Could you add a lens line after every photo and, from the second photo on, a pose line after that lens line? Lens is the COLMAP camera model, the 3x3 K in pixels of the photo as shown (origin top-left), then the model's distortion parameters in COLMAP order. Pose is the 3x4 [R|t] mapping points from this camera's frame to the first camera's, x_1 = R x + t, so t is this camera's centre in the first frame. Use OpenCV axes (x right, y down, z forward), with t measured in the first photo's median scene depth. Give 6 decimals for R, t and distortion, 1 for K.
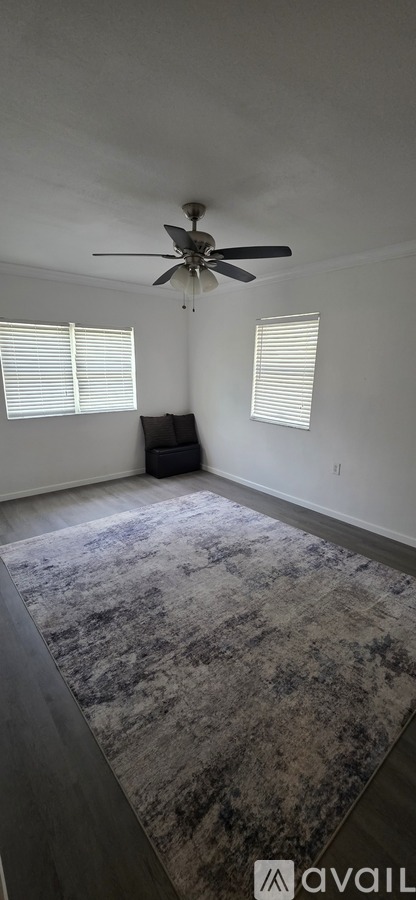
lens RADIAL K [[362.4, 0, 209.1], [0, 362.4, 449.6], [0, 0, 1]] dist [0.001216, 0.000062]
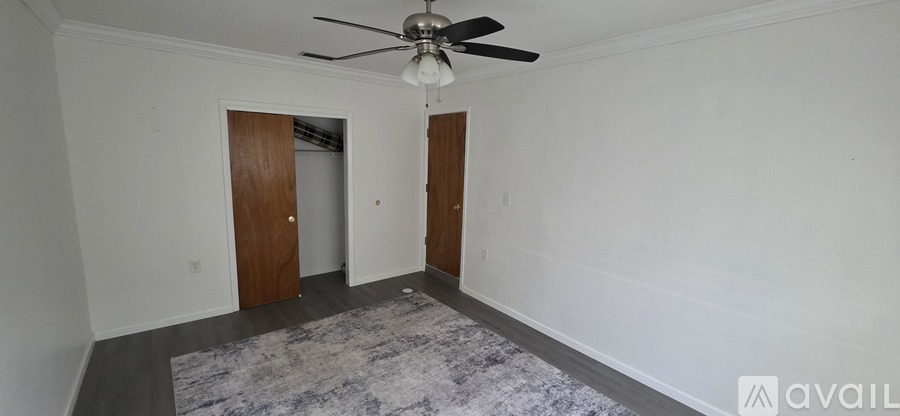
lens RADIAL K [[362.4, 0, 448.9], [0, 362.4, 208.1], [0, 0, 1]] dist [0.001216, 0.000062]
pose [[-0.998725, -0.049032, 0.011990, -0.129526], [-0.040709, 0.922864, 0.382968, -0.546534], [-0.029843, 0.381992, -0.923684, 2.077724]]
